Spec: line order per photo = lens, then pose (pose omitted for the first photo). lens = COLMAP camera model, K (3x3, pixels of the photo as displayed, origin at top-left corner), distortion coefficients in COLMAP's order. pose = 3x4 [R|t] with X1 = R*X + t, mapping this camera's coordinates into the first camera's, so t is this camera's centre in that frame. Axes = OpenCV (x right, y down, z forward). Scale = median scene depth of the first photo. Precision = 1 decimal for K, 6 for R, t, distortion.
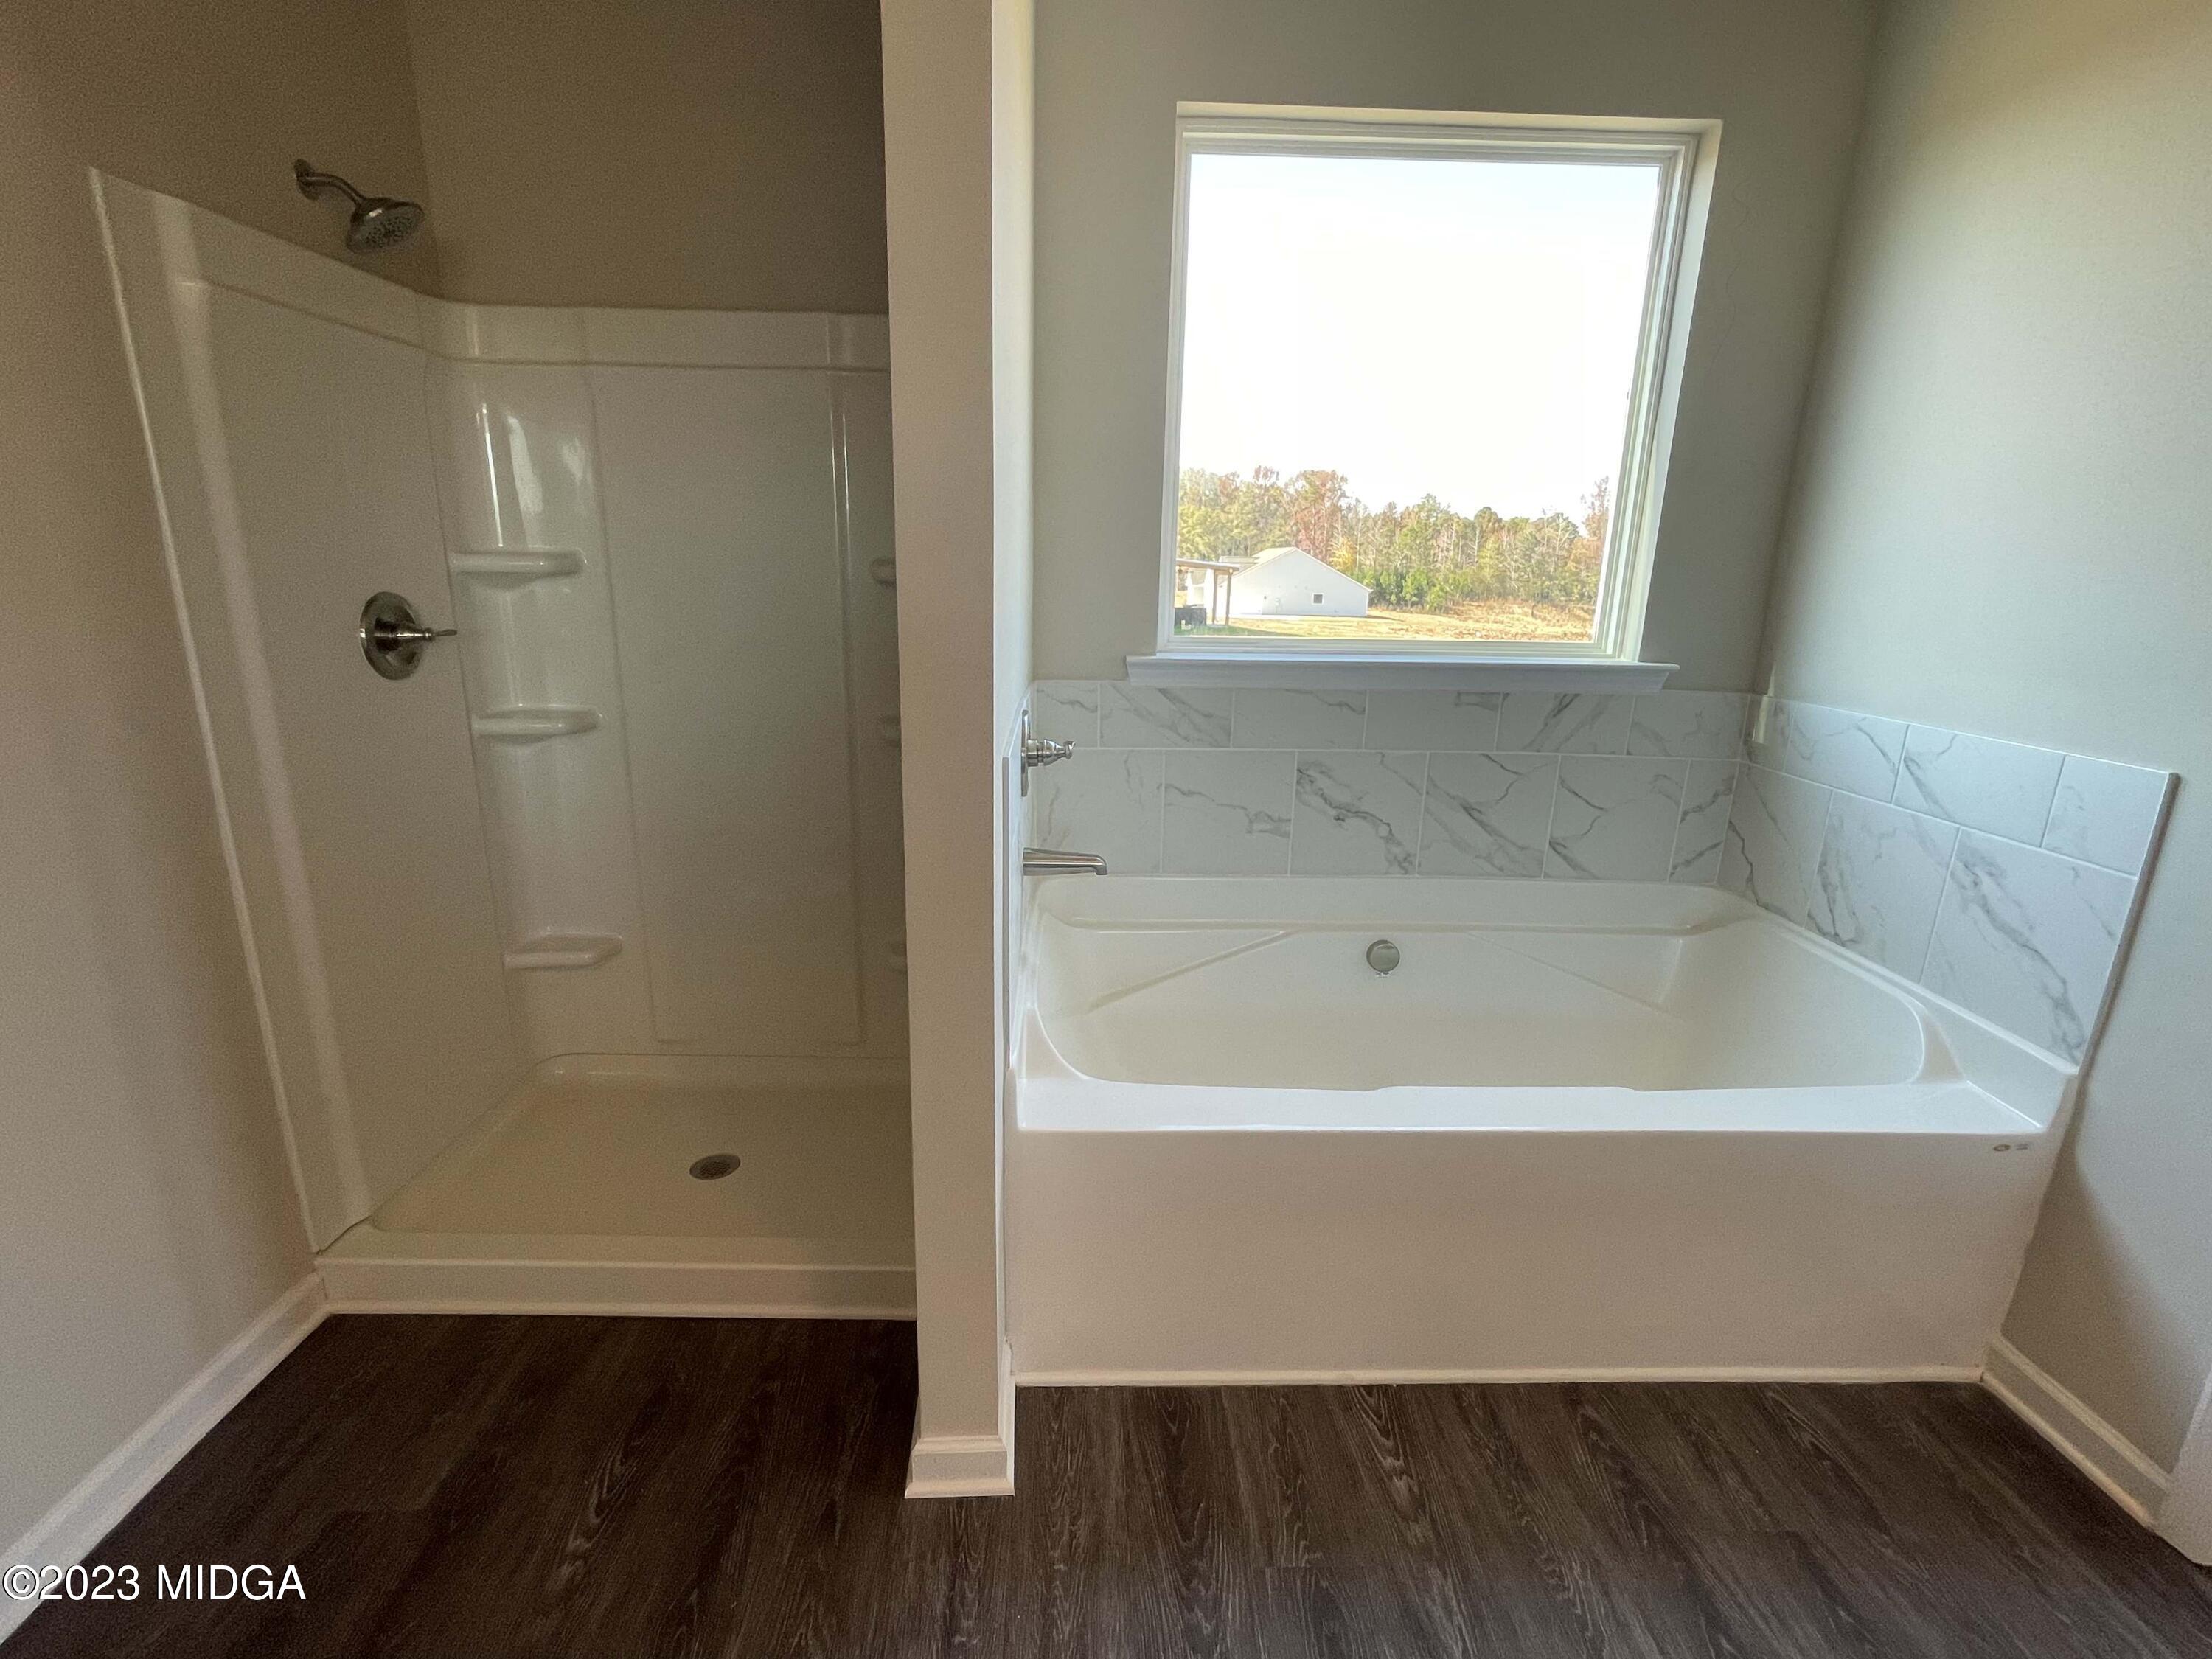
lens RADIAL K [[984.7, 0, 1103.2], [0, 984.7, 822.4], [0, 0, 1]] dist [-0.003040, -0.000433]
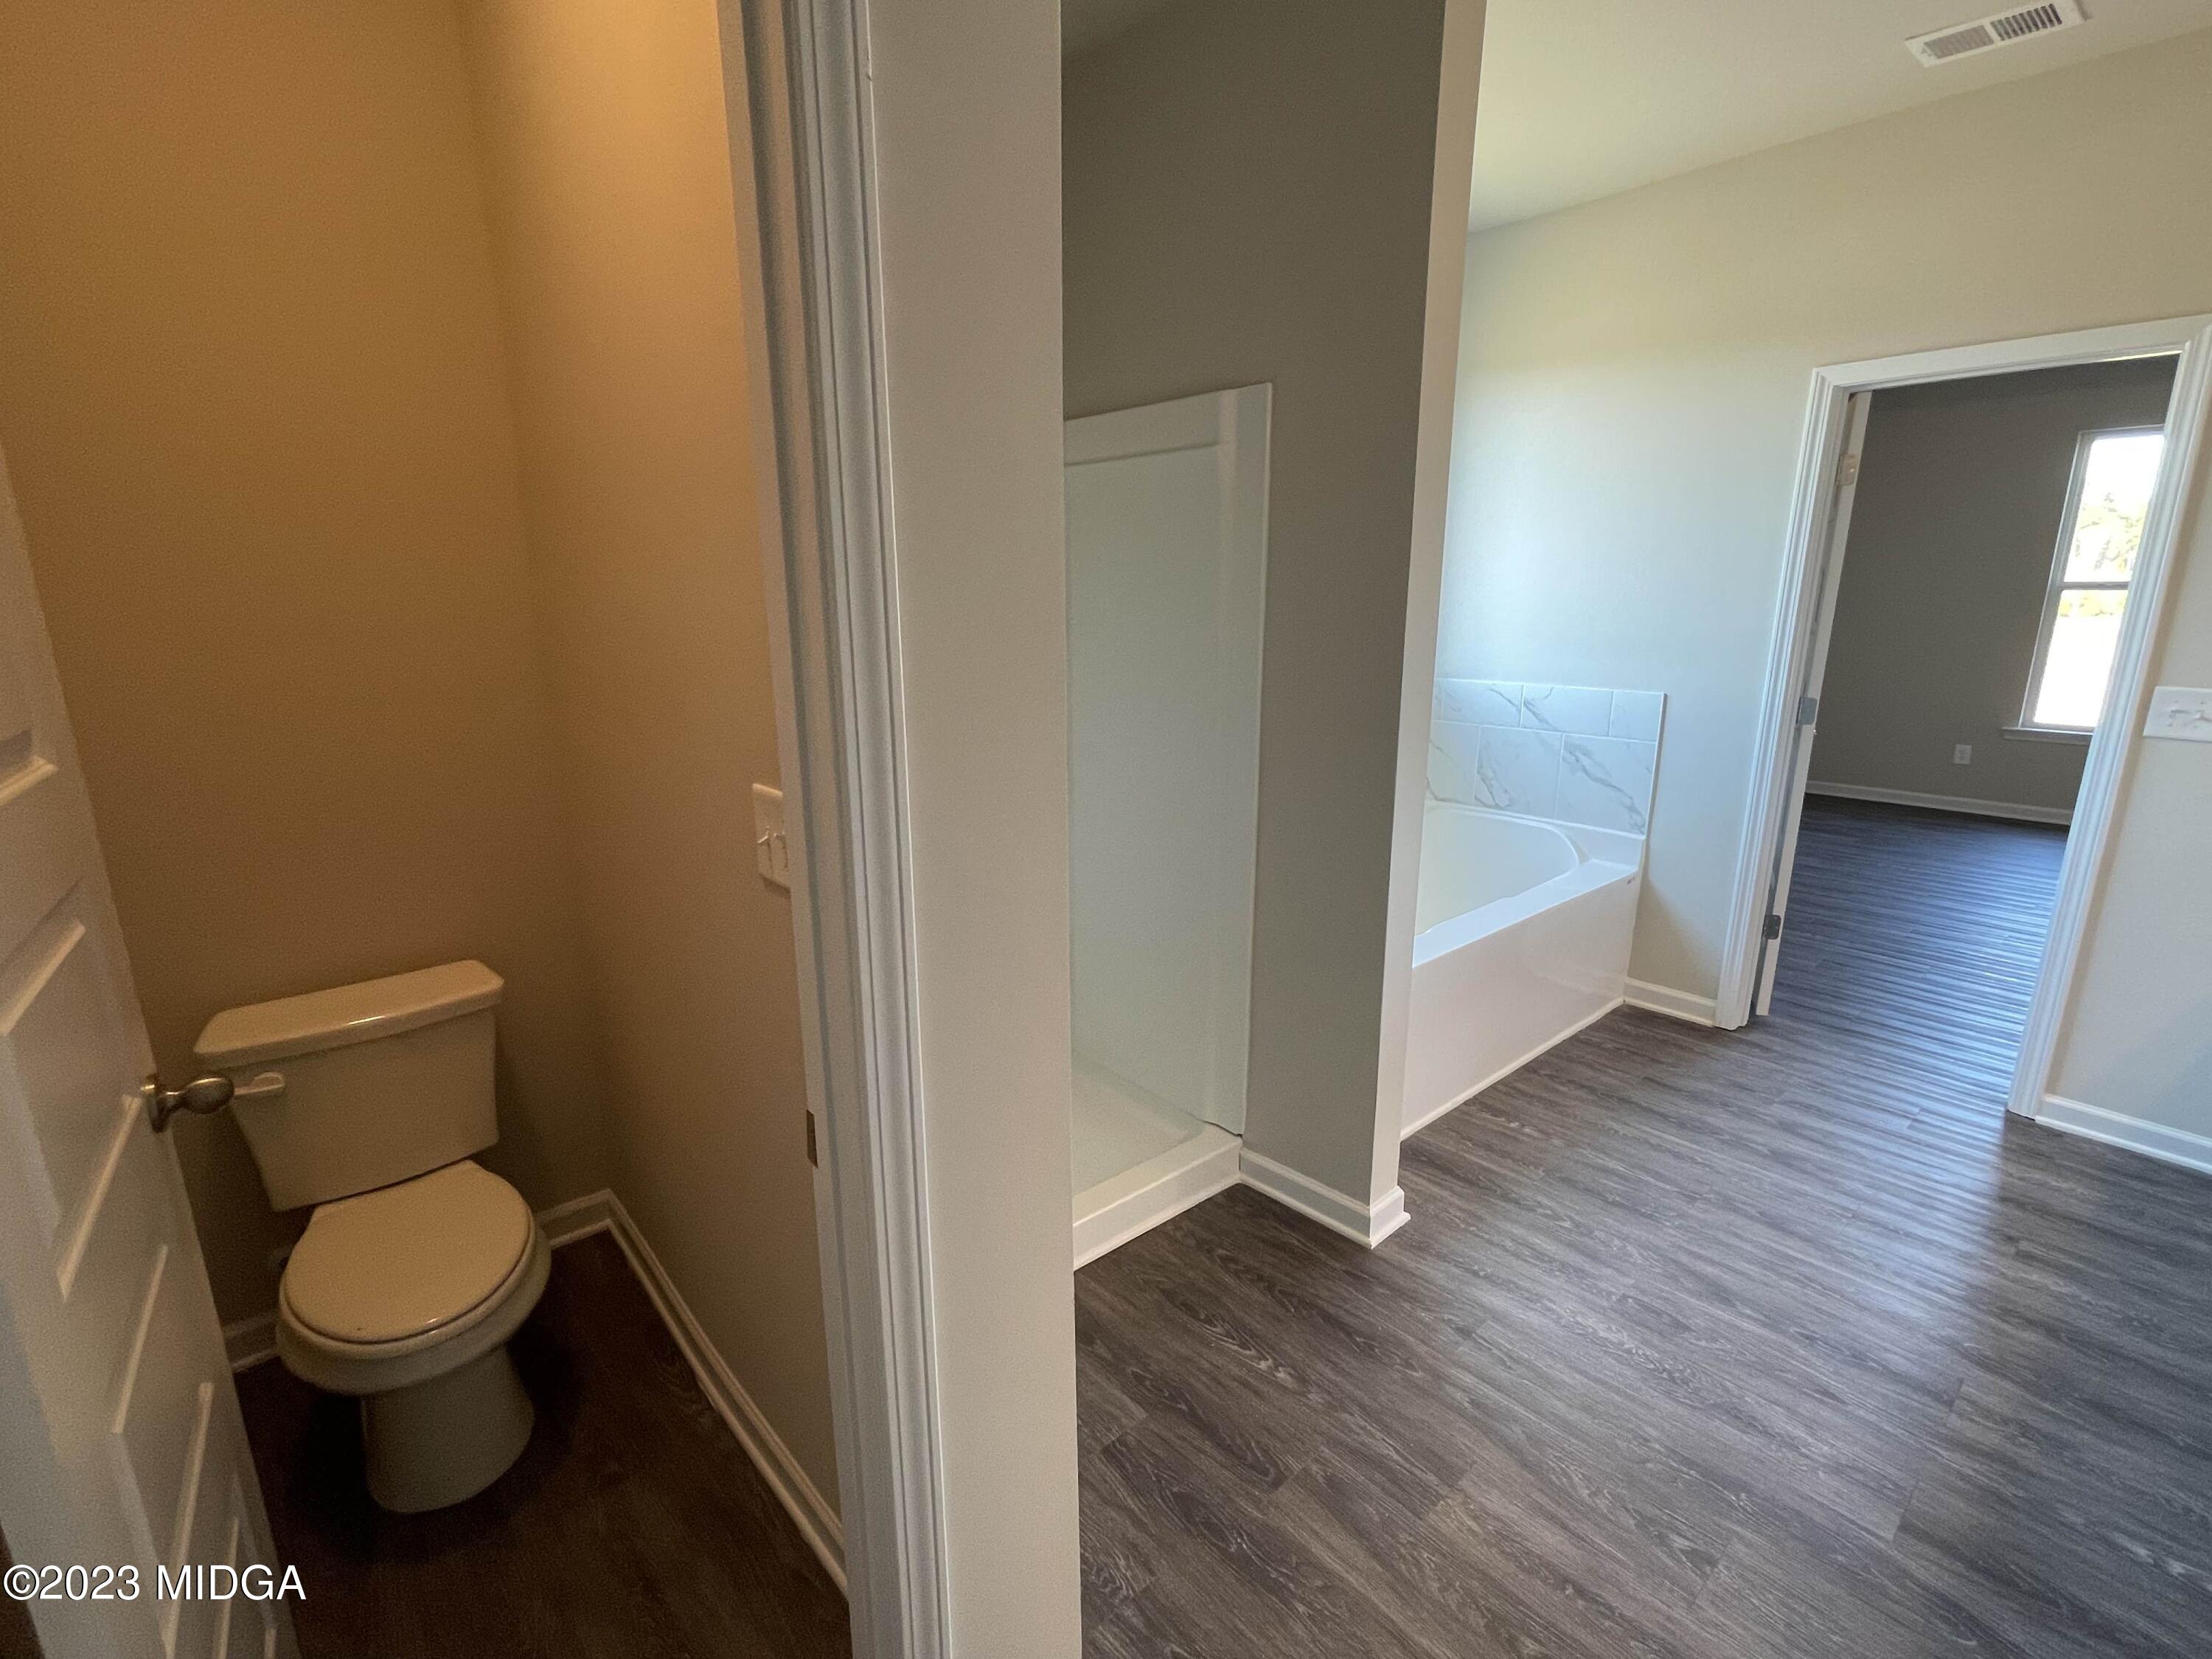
lens RADIAL K [[1017.6, 0, 1098.7], [0, 1017.6, 833.5], [0, 0, 1]] dist [-0.000668, 0.000389]
pose [[0.759362, -0.155752, 0.631752, -1.191250], [0.164611, 0.985329, 0.045062, -0.044864], [-0.629501, 0.069775, 0.773860, 0.039871]]
